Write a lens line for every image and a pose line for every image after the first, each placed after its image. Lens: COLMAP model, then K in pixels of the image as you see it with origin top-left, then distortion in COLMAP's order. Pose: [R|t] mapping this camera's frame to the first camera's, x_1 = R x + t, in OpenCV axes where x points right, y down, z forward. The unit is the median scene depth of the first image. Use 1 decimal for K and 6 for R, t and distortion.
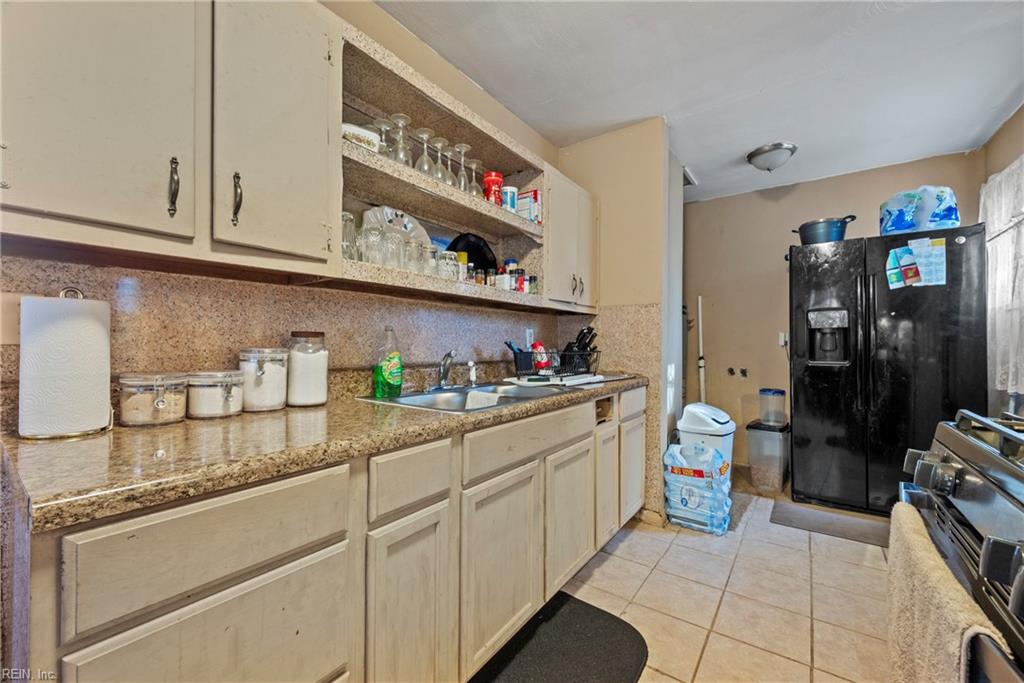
lens RADIAL K [[401.5, 0, 510.9], [0, 401.5, 343.2], [0, 0, 1]] dist [-0.002143, -0.000191]
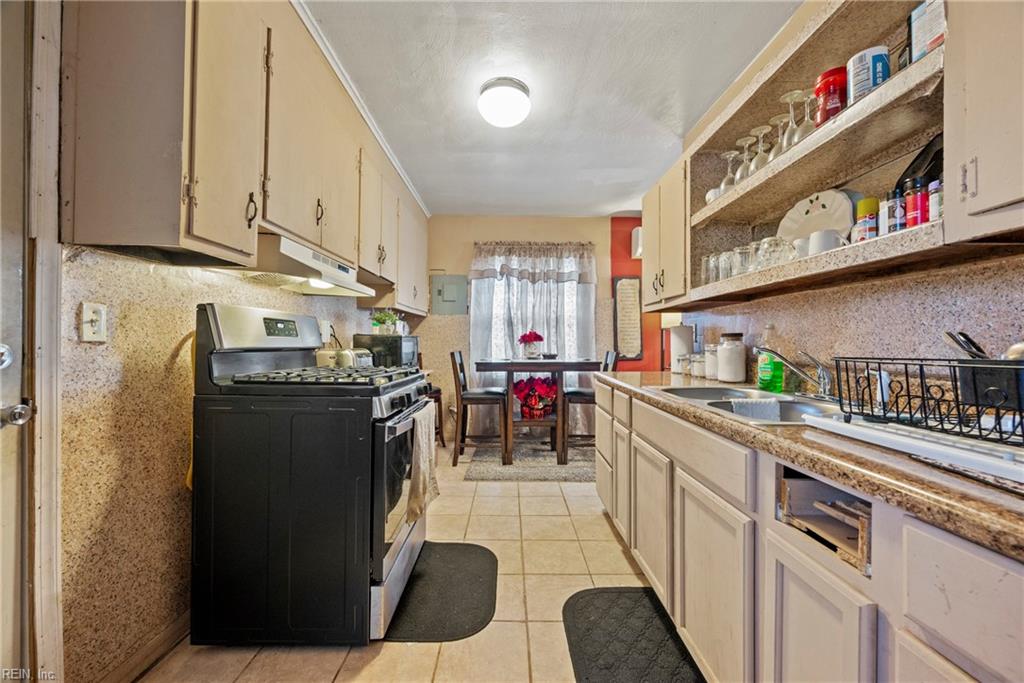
lens RADIAL K [[401.5, 0, 510.9], [0, 401.5, 343.2], [0, 0, 1]] dist [-0.002143, -0.000191]
pose [[-0.803487, -0.008713, -0.595259, 0.792819], [-0.007970, 0.999961, -0.003879, 0.014436], [0.595269, 0.001628, -0.803525, 1.293986]]
